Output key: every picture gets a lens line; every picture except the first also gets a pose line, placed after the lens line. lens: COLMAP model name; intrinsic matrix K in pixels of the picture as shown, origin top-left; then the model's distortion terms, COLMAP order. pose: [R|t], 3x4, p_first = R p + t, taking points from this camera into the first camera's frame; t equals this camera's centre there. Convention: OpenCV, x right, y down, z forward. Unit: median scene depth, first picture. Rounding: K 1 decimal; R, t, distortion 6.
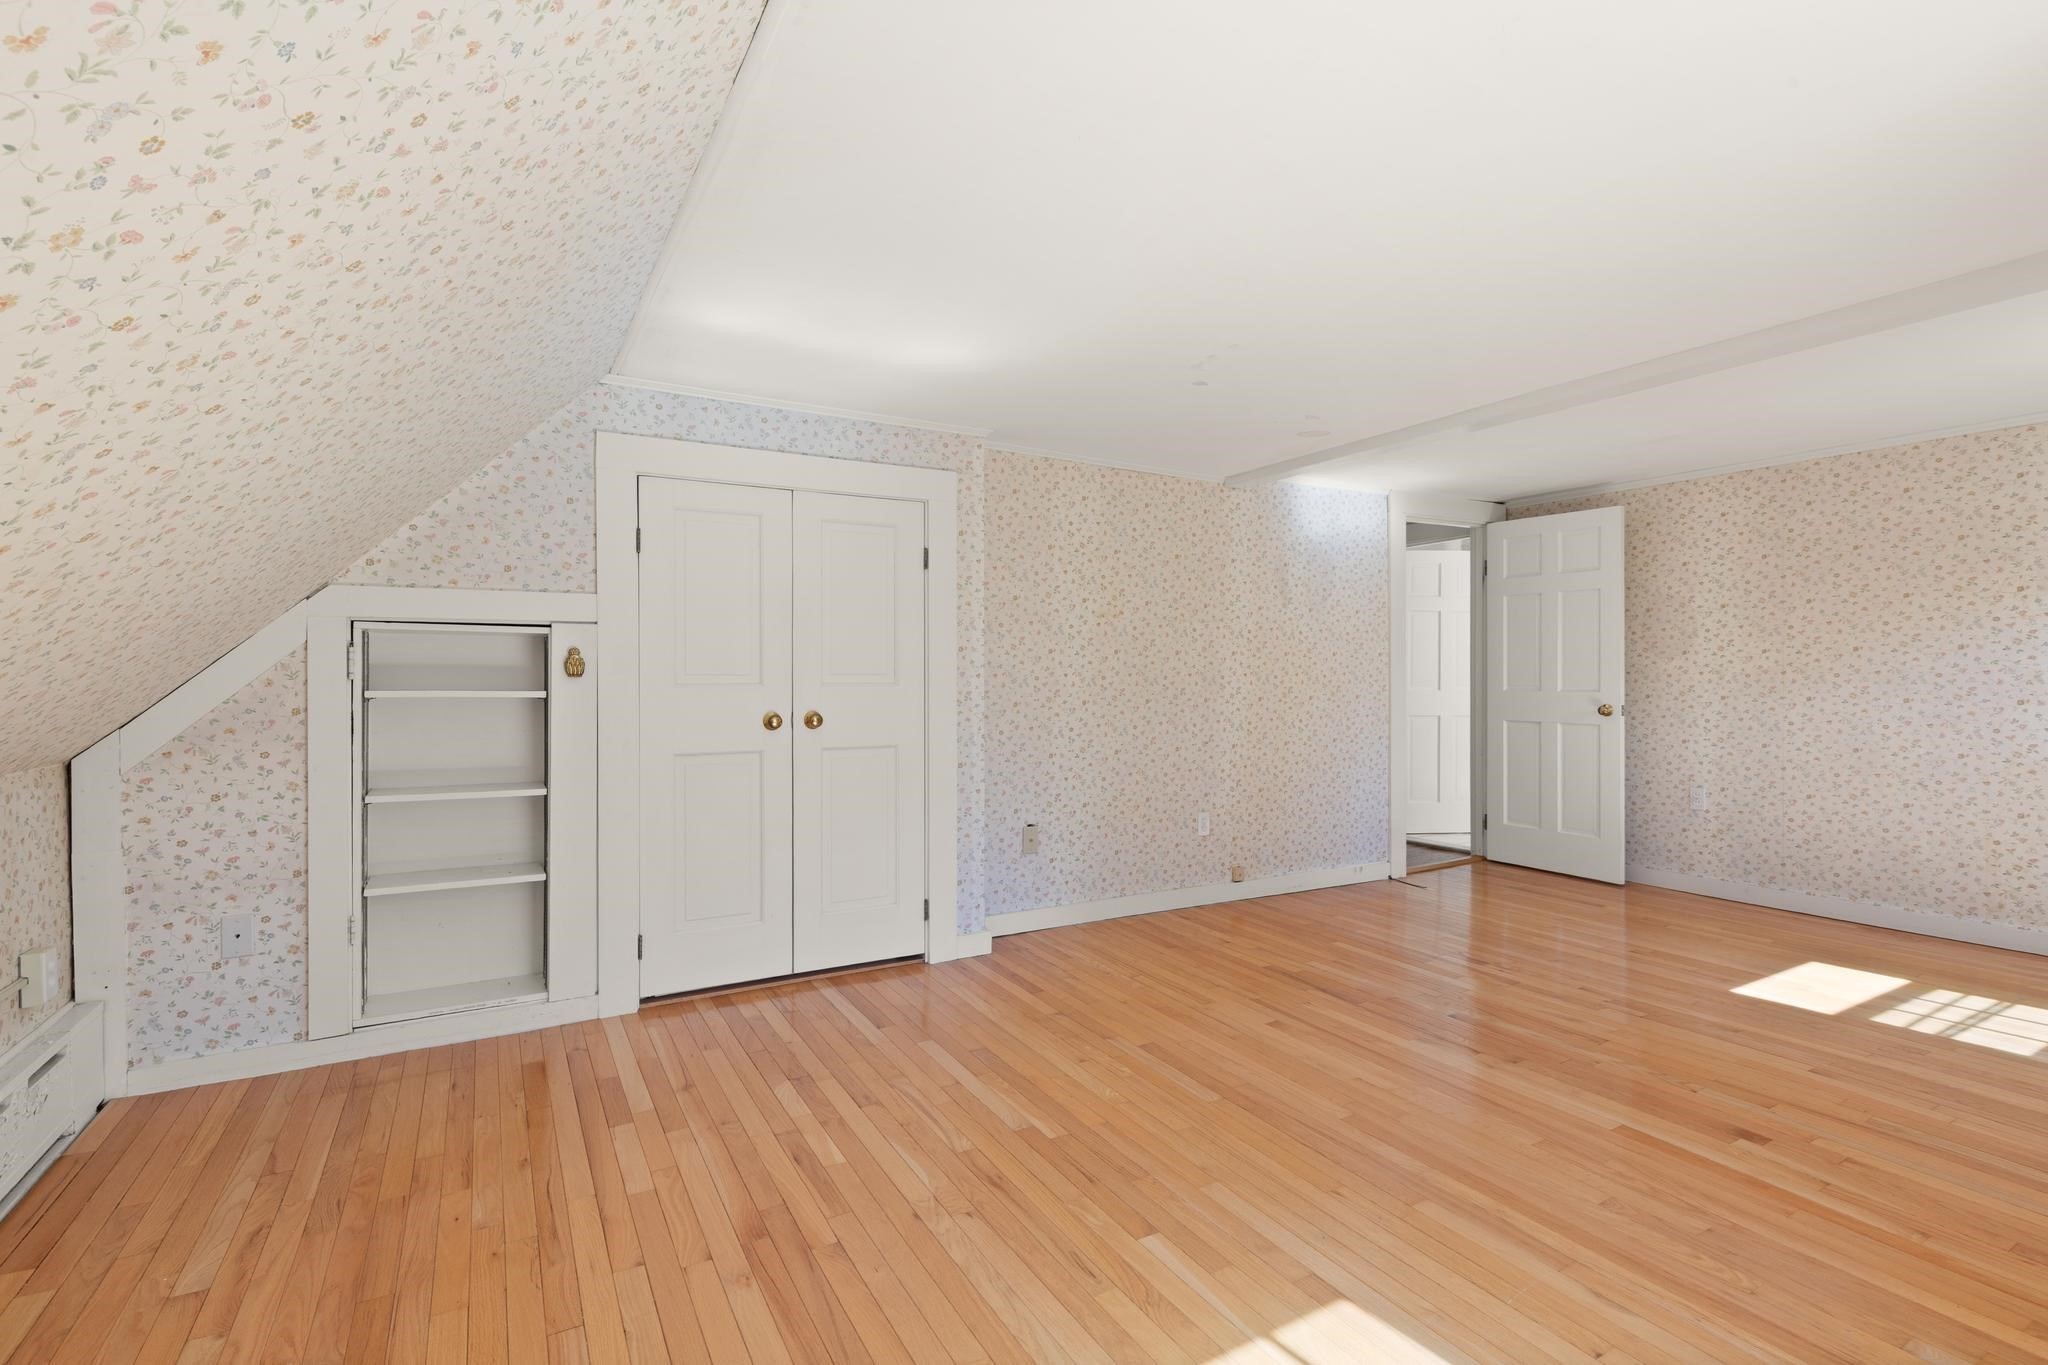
lens RADIAL K [[919.3, 0, 1027.3], [0, 919.3, 676.8], [0, 0, 1]] dist [0.004122, -0.000279]
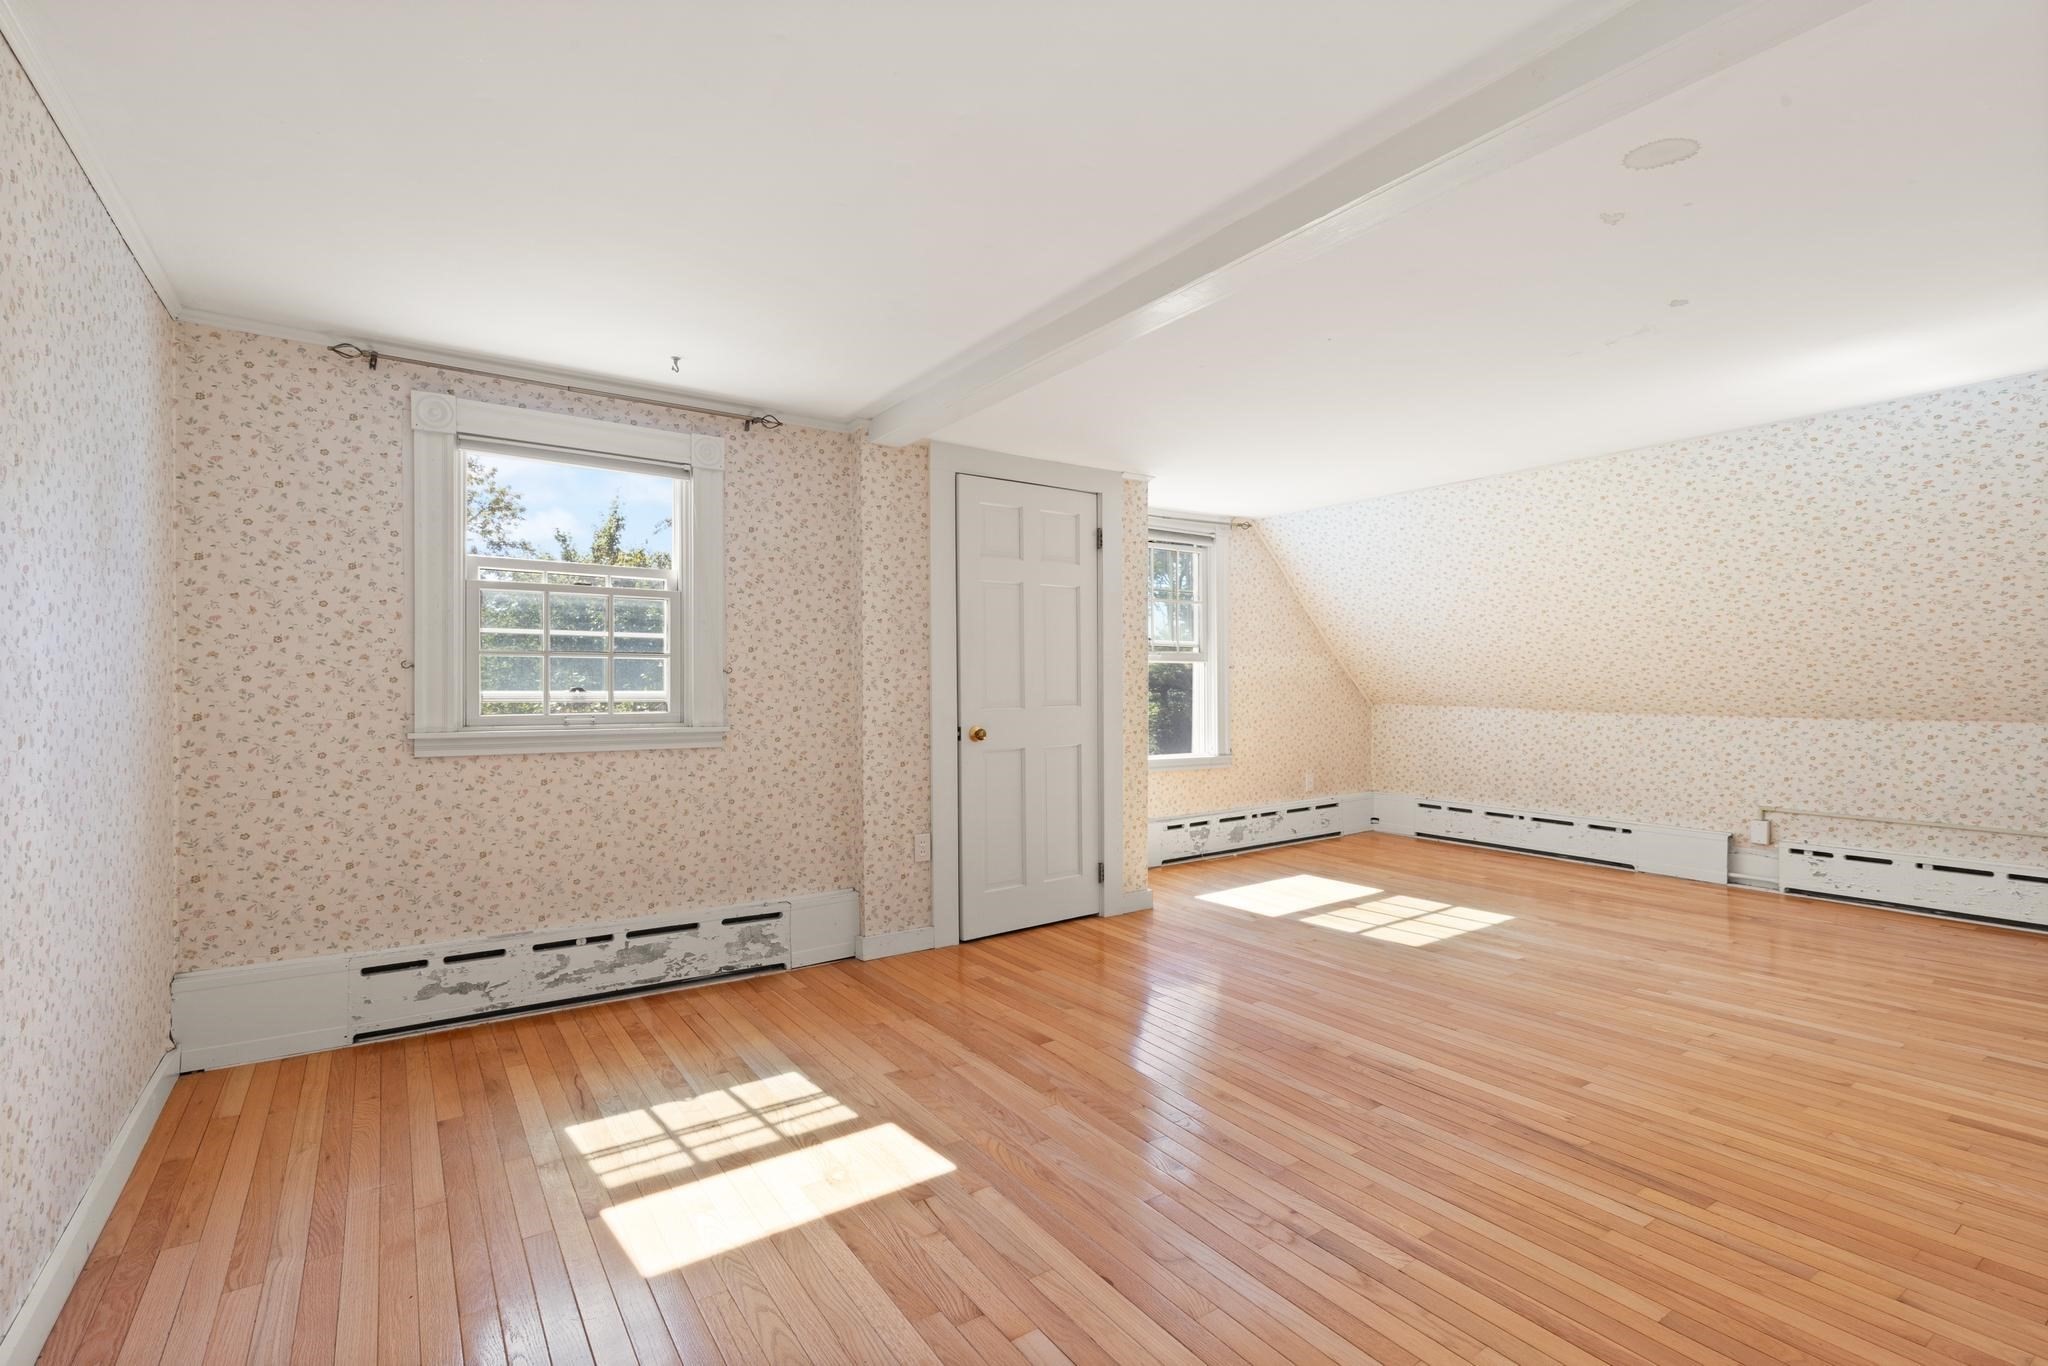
lens RADIAL K [[919.3, 0, 1027.3], [0, 919.3, 677.3], [0, 0, 1]] dist [0.004122, -0.000279]
pose [[-0.996307, 0.005292, -0.085703, 0.861661], [0.004856, 0.999974, 0.005303, -0.001128], [0.085729, 0.004867, -0.996307, 1.835885]]
